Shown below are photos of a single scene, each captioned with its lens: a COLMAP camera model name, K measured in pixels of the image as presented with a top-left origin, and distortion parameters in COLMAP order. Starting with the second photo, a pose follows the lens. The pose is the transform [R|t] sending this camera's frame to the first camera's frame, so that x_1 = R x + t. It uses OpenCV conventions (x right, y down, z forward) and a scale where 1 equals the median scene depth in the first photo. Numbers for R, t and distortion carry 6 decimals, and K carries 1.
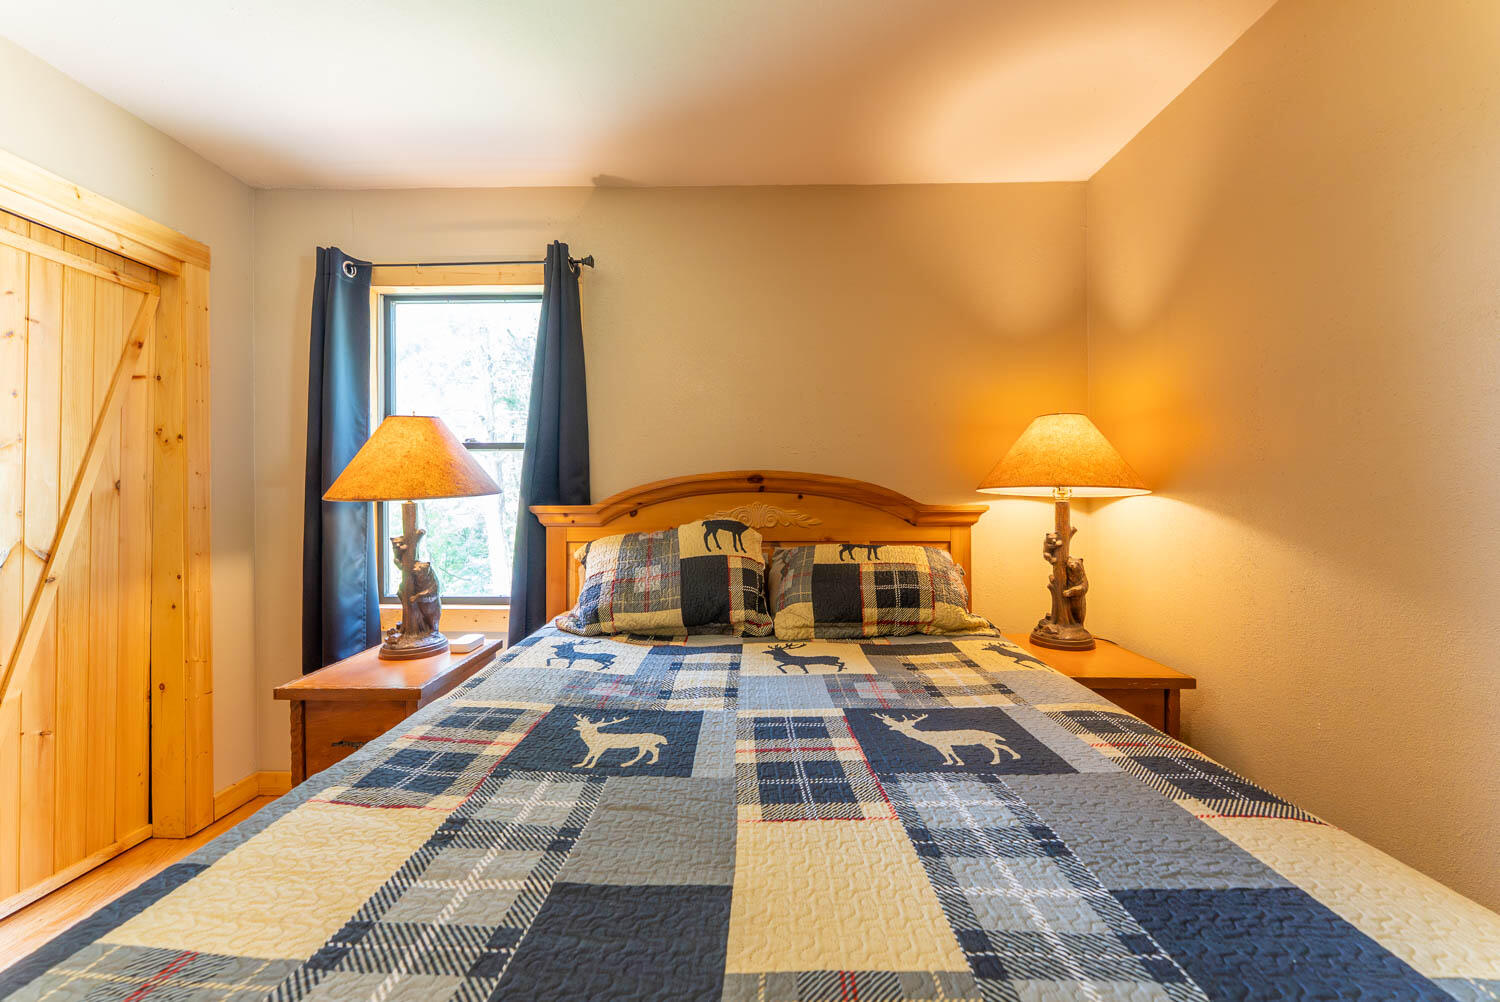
lens RADIAL K [[616.7, 0, 747.0], [0, 616.7, 496.4], [0, 0, 1]] dist [-0.009339, -0.000177]
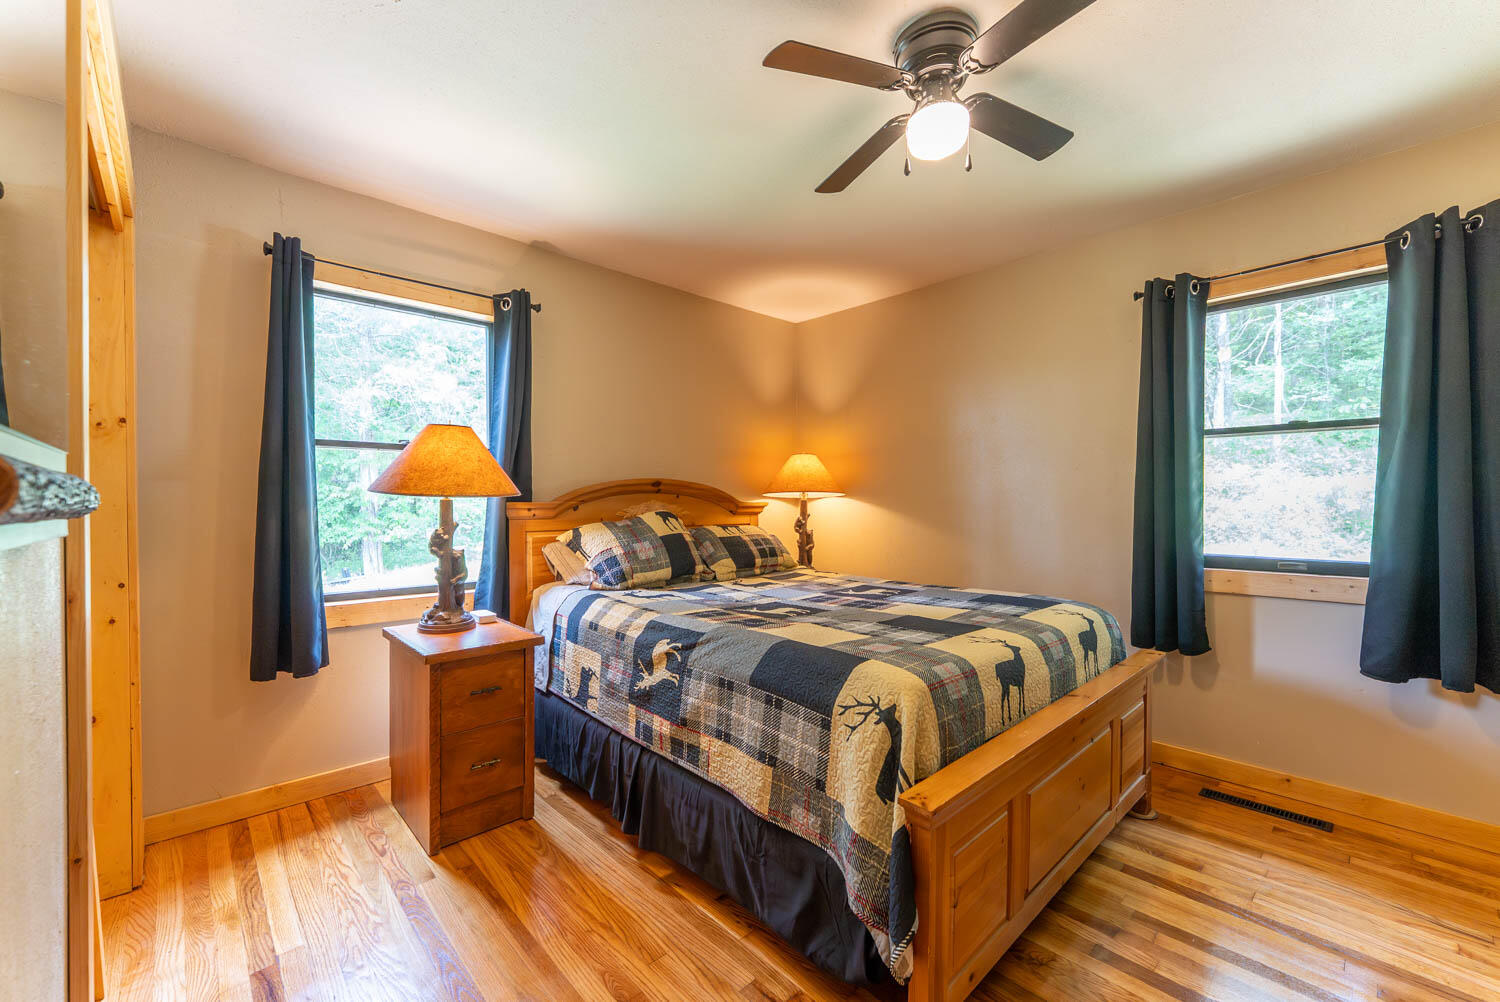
lens RADIAL K [[597.8, 0, 744.1], [0, 597.8, 503.7], [0, 0, 1]] dist [0.003566, -0.000611]
pose [[0.725479, -0.001195, 0.688243, -0.874408], [-0.005002, 0.999963, 0.007009, 0.007584], [-0.688226, -0.008527, 0.725446, -0.197209]]
